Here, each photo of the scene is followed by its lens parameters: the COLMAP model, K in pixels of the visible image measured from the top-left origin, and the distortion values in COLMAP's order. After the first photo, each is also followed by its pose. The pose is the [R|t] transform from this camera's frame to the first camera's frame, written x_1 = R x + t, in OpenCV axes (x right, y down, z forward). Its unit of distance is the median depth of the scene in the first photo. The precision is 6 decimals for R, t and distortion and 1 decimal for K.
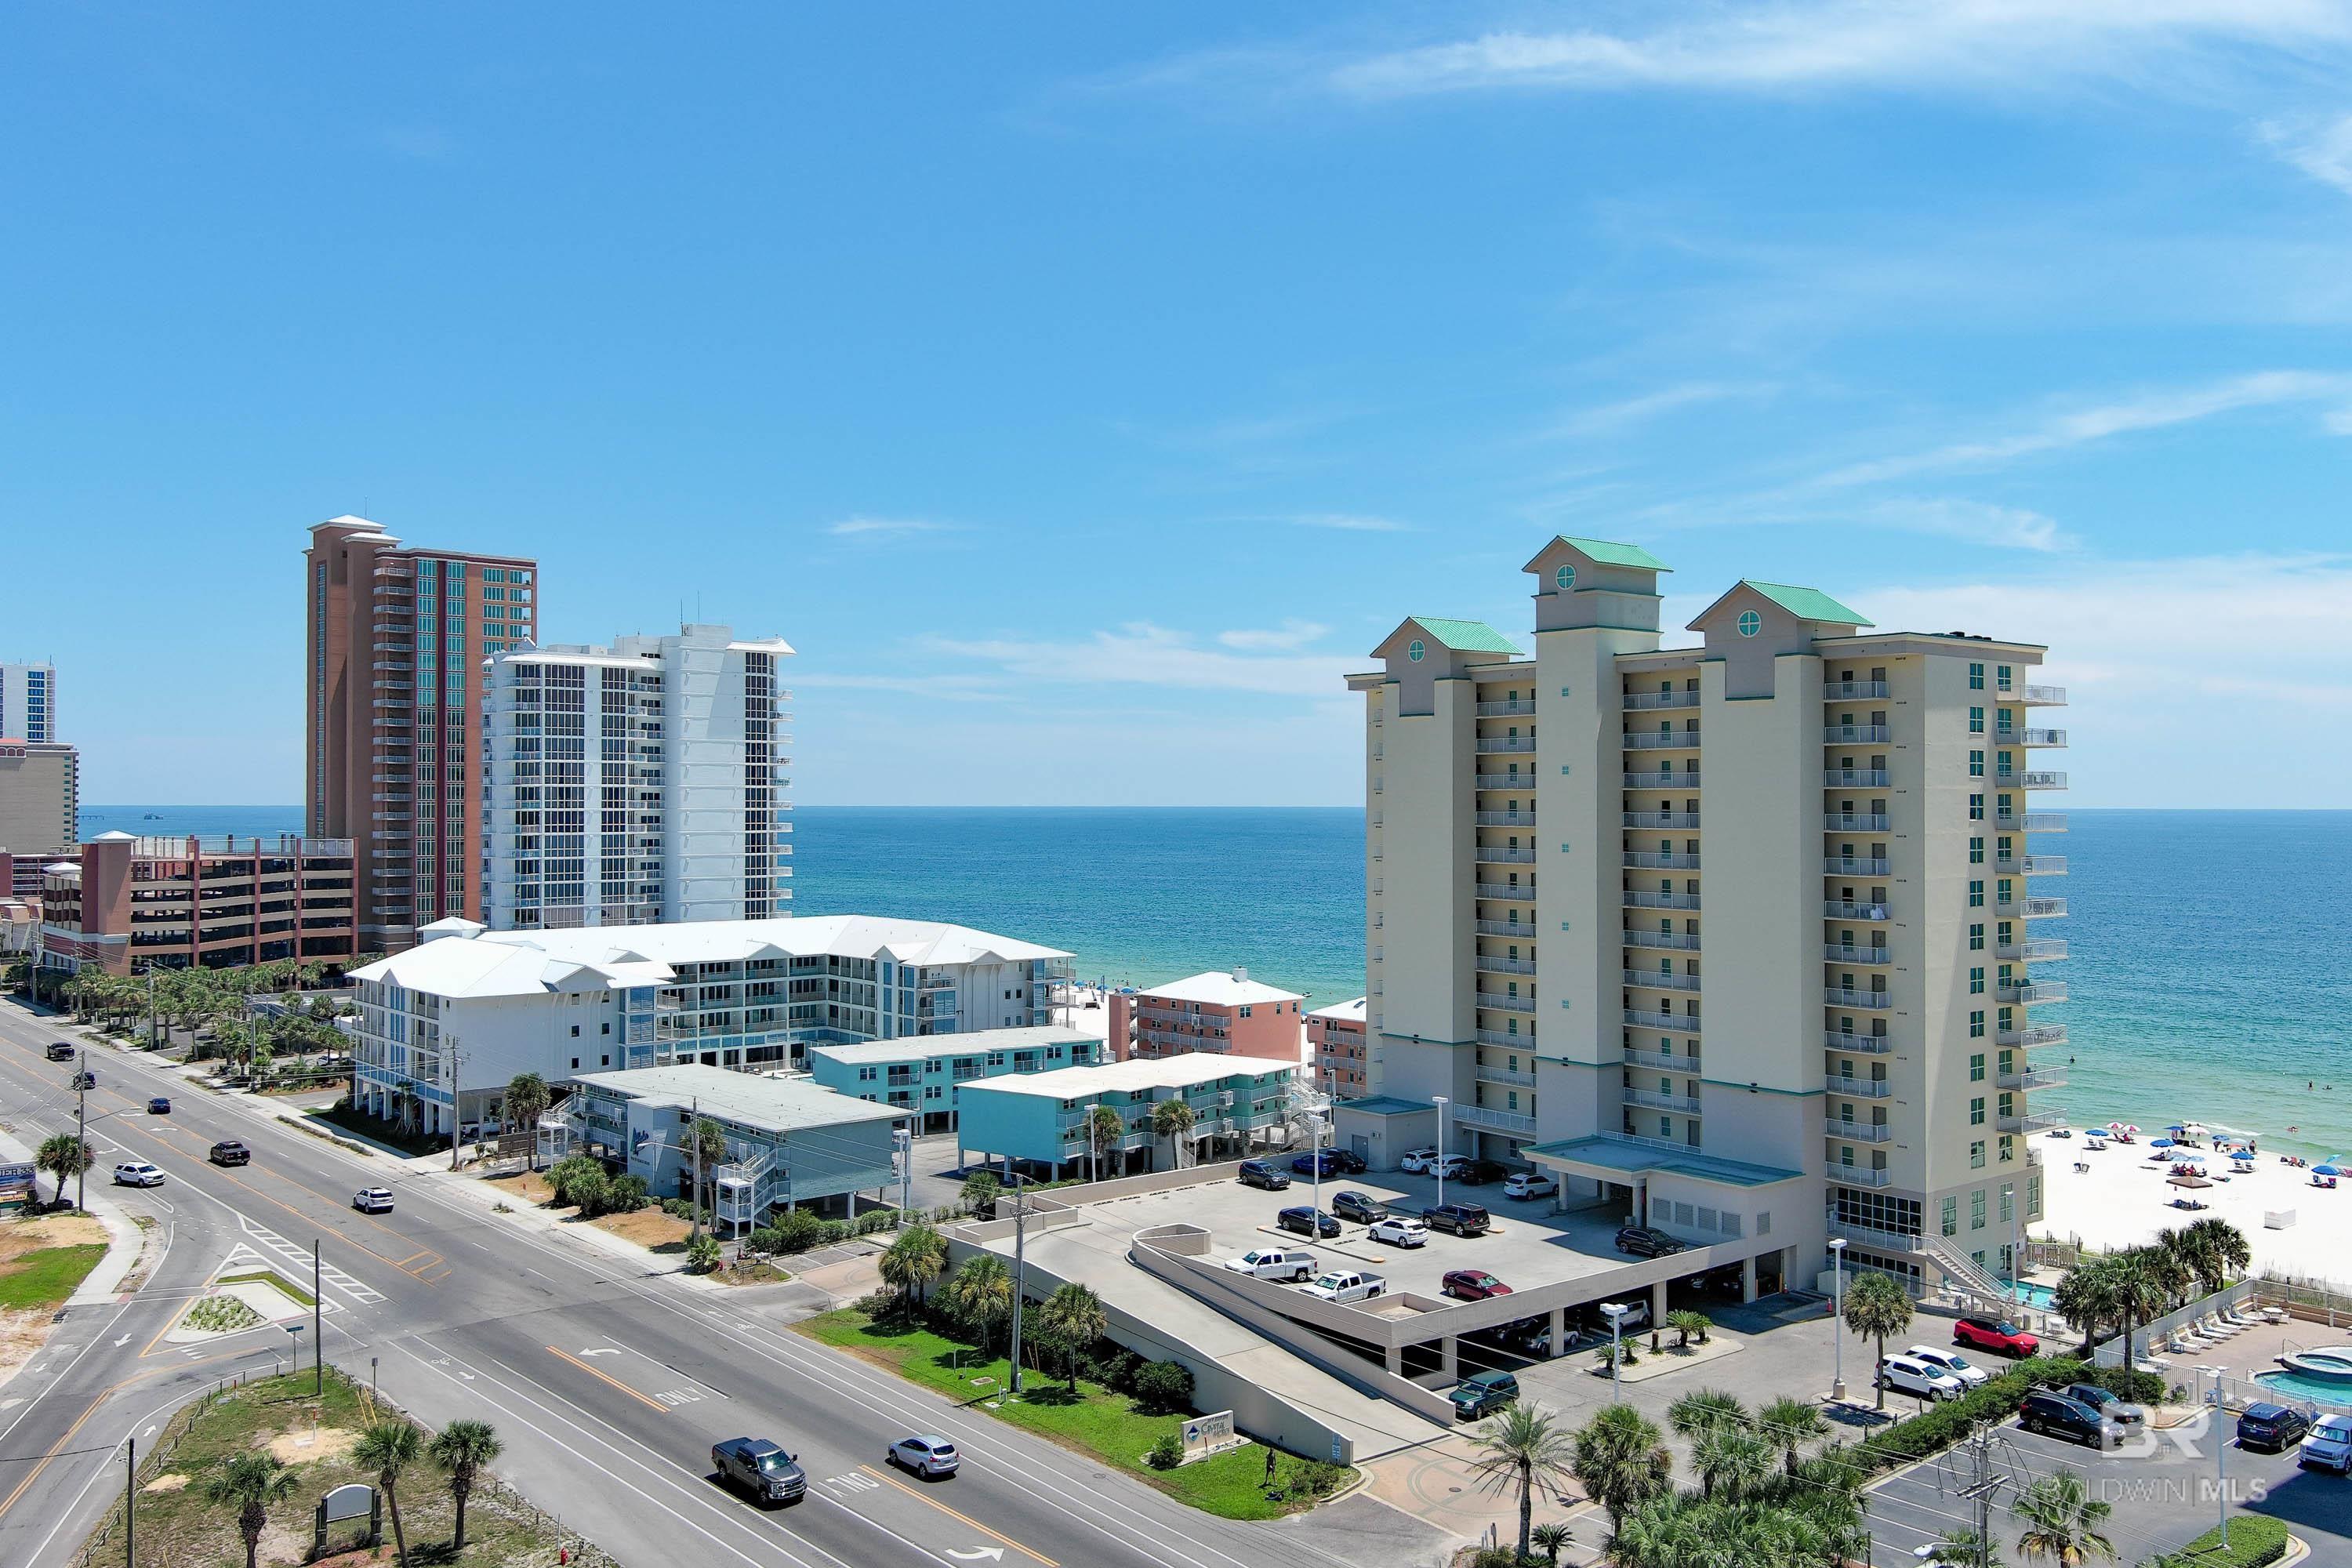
lens RADIAL K [[1878.8, 0, 1176.0], [0, 1878.8, 784.0], [0, 0, 1]] dist [-0.002973, -0.004905]
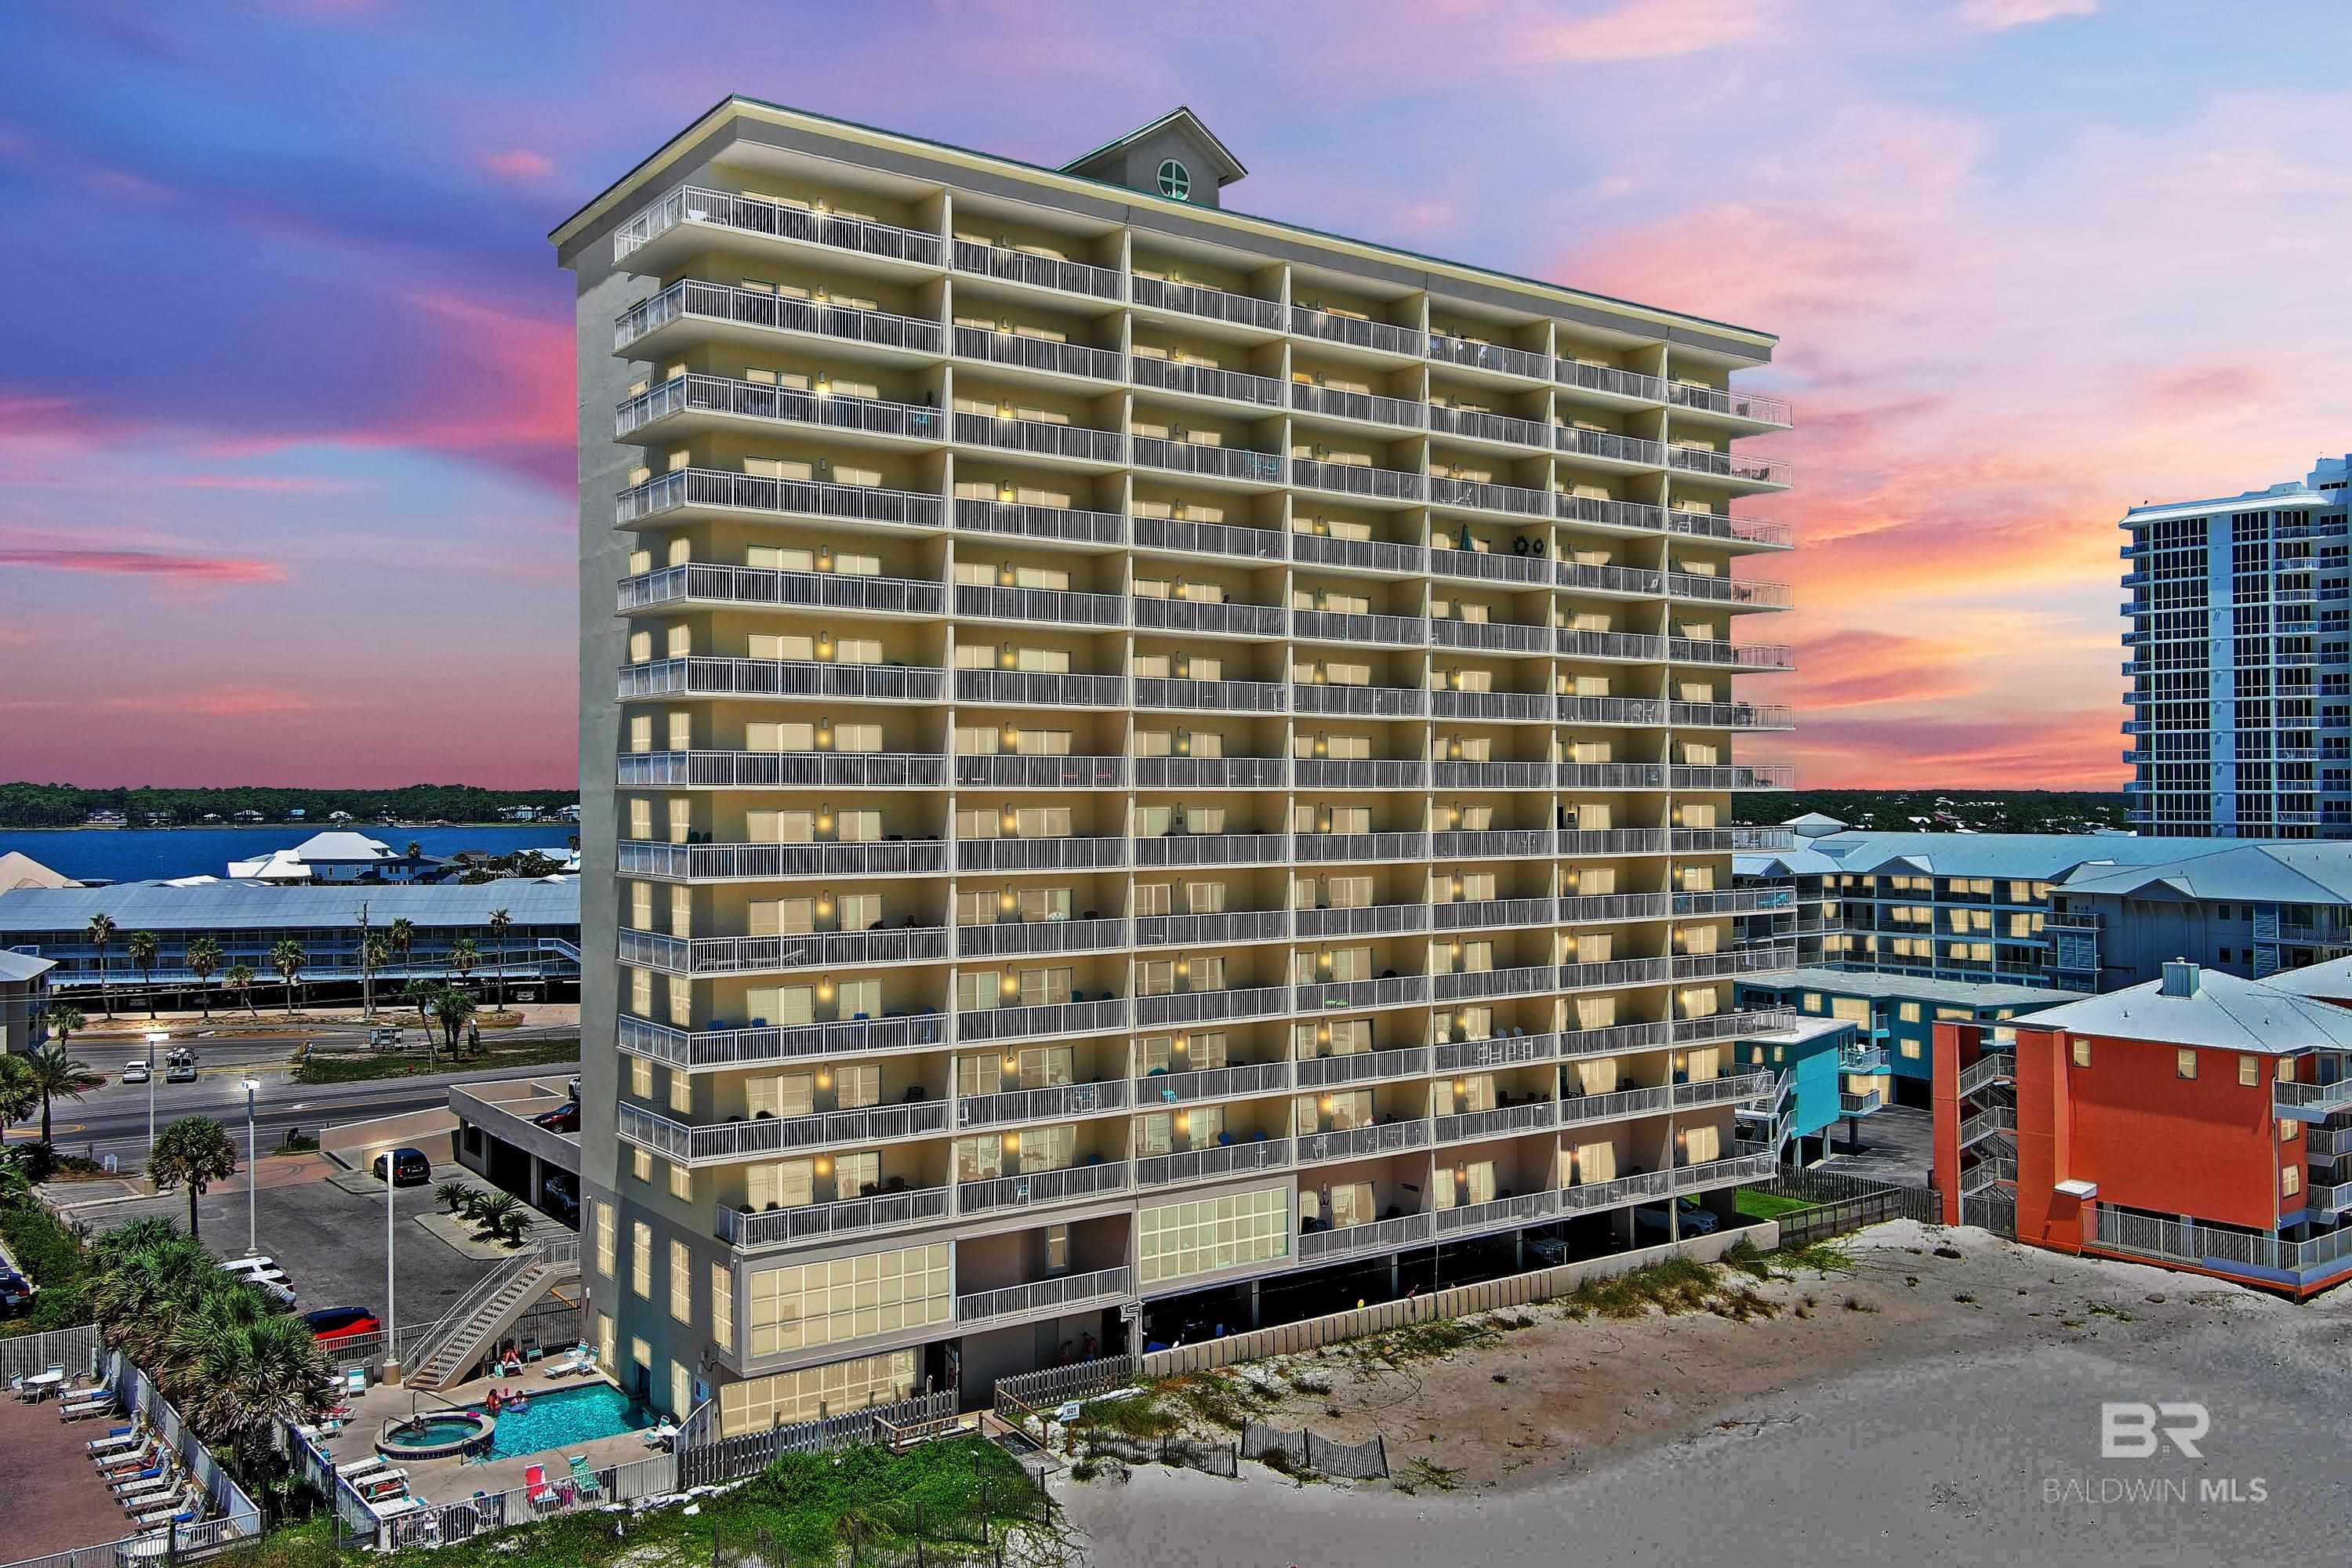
lens RADIAL K [[1878.8, 0, 1176.0], [0, 1878.8, 784.0], [0, 0, 1]] dist [-0.002973, -0.004905]
pose [[-0.077789, -0.008195, -0.996936, 0.494151], [0.006746, 0.999939, -0.008746, 0.052328], [0.996947, -0.007405, -0.077729, 0.624242]]
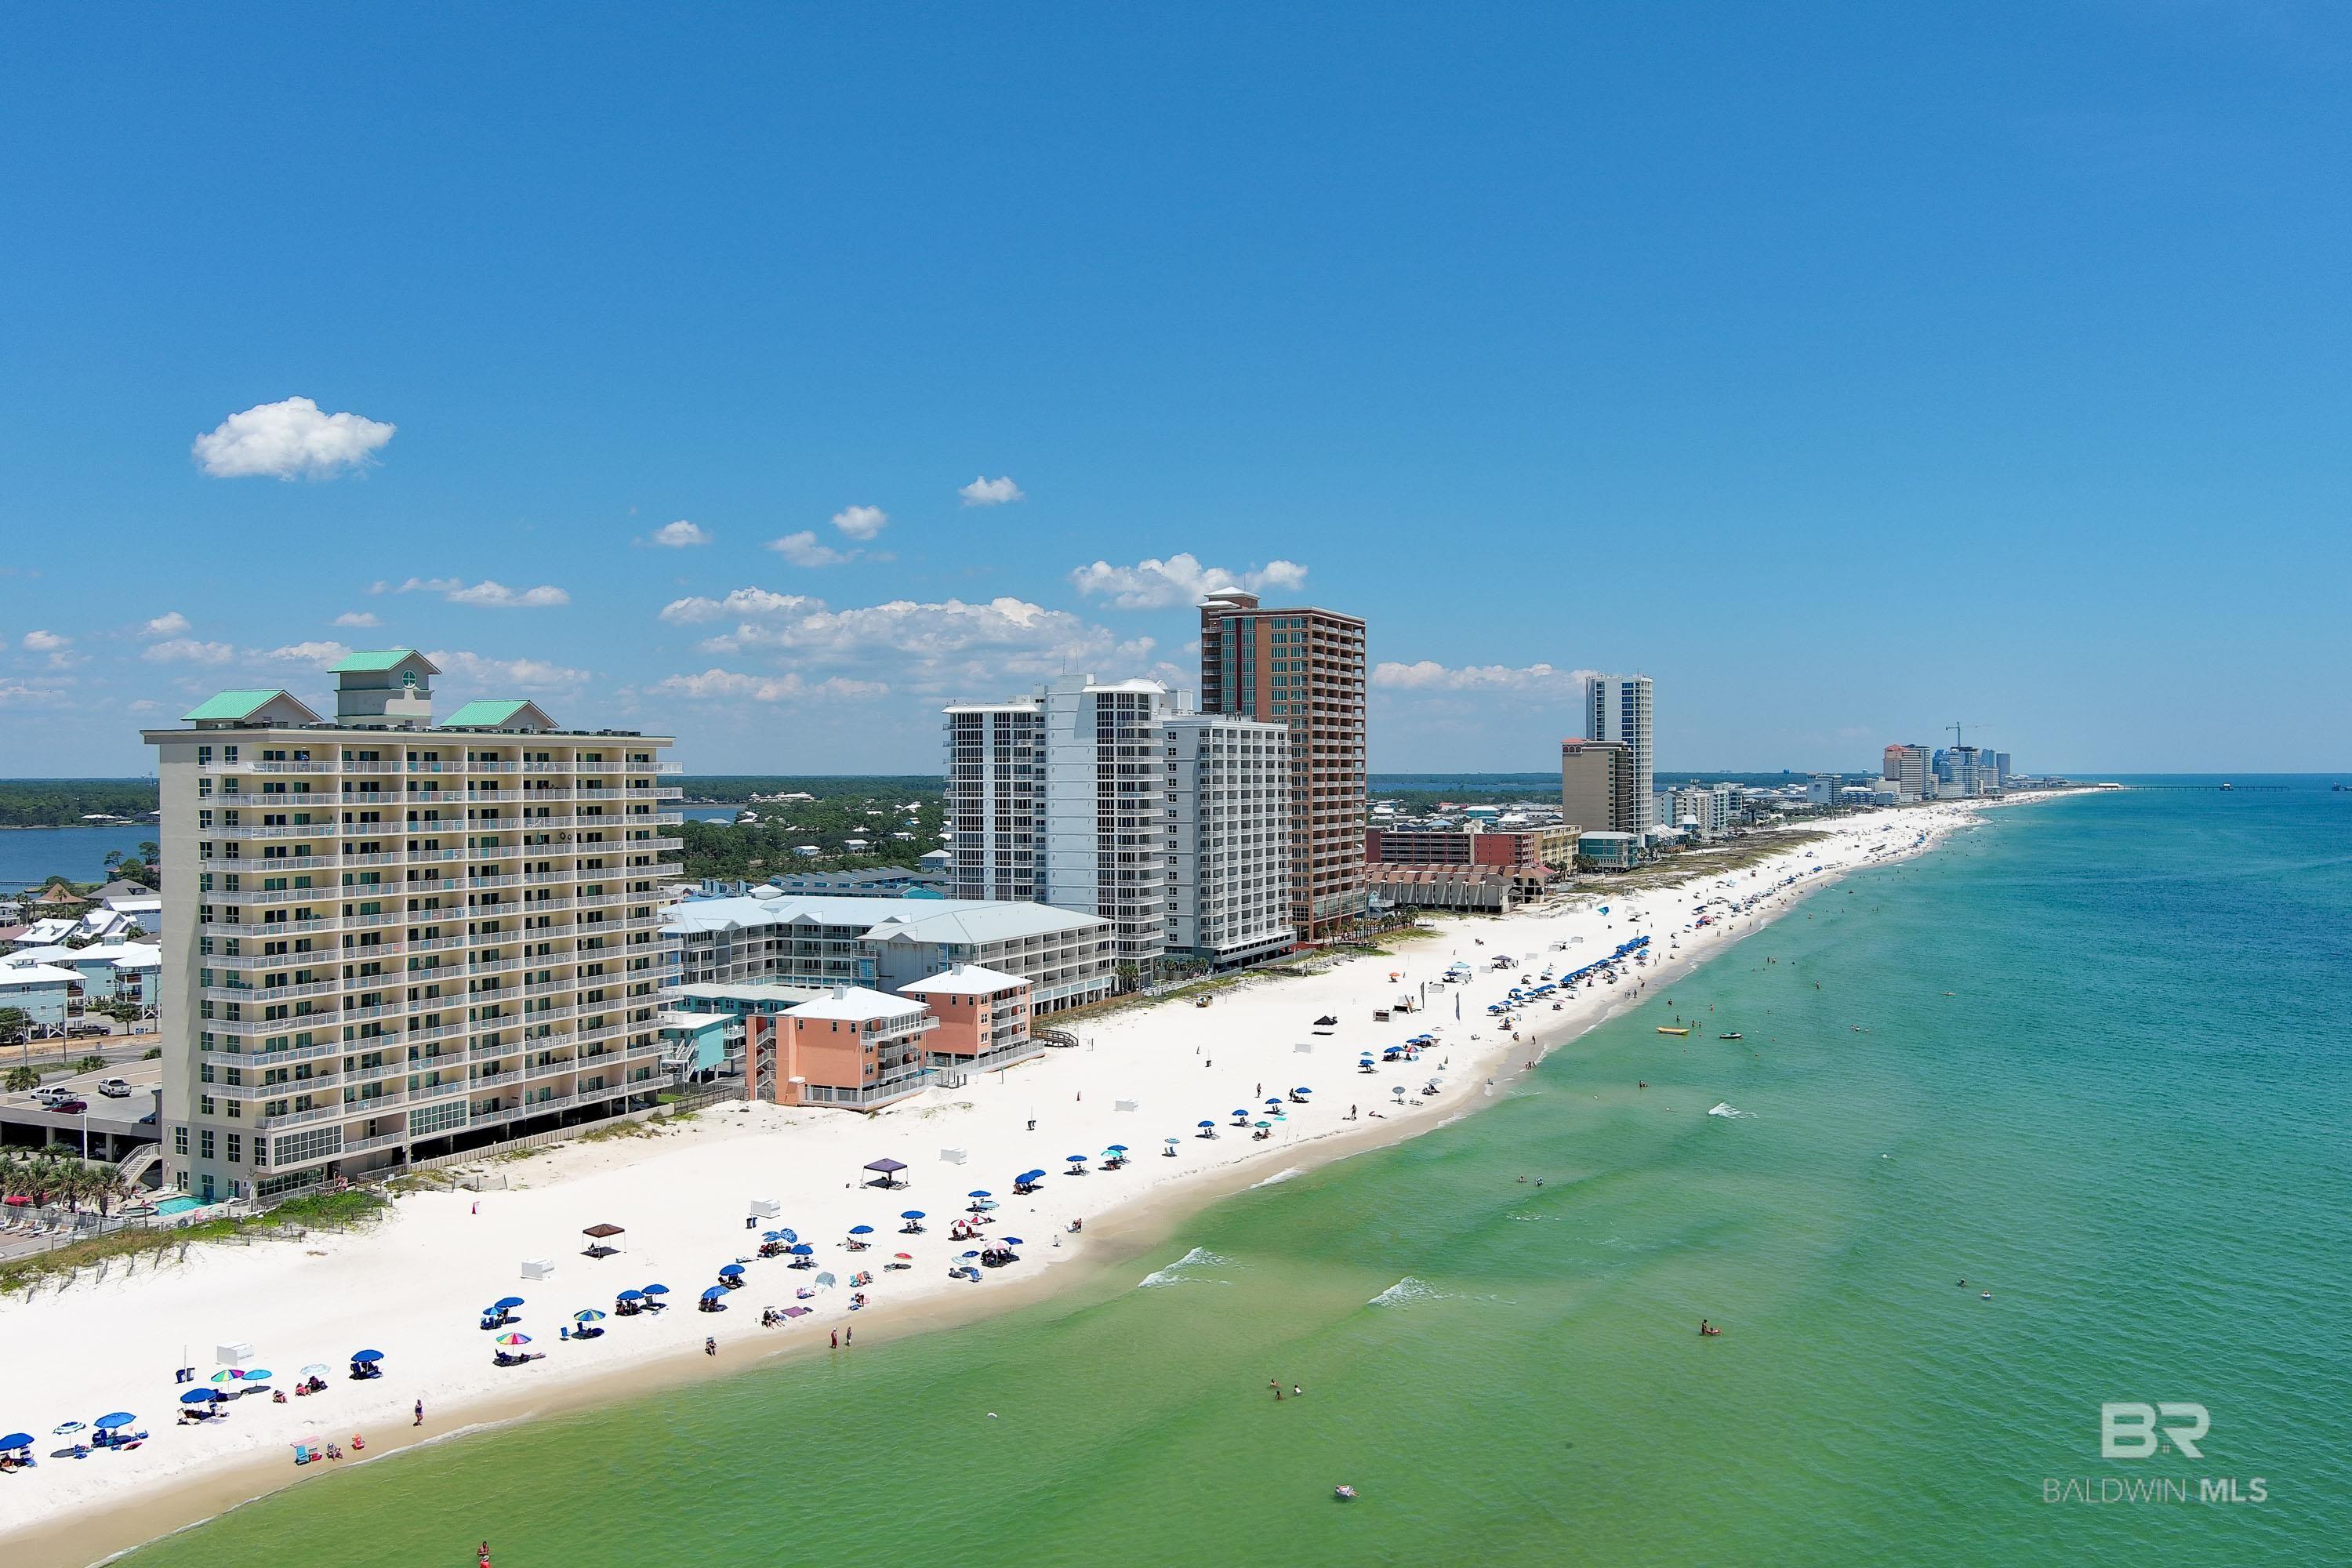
lens RADIAL K [[1878.8, 0, 1176.0], [0, 1878.8, 784.0], [0, 0, 1]] dist [-0.002973, -0.004905]
pose [[0.374037, 0.003618, -0.927407, 1.029421], [0.014069, 0.999855, 0.009575, -0.020830], [0.927307, -0.016629, 0.373932, 0.602701]]
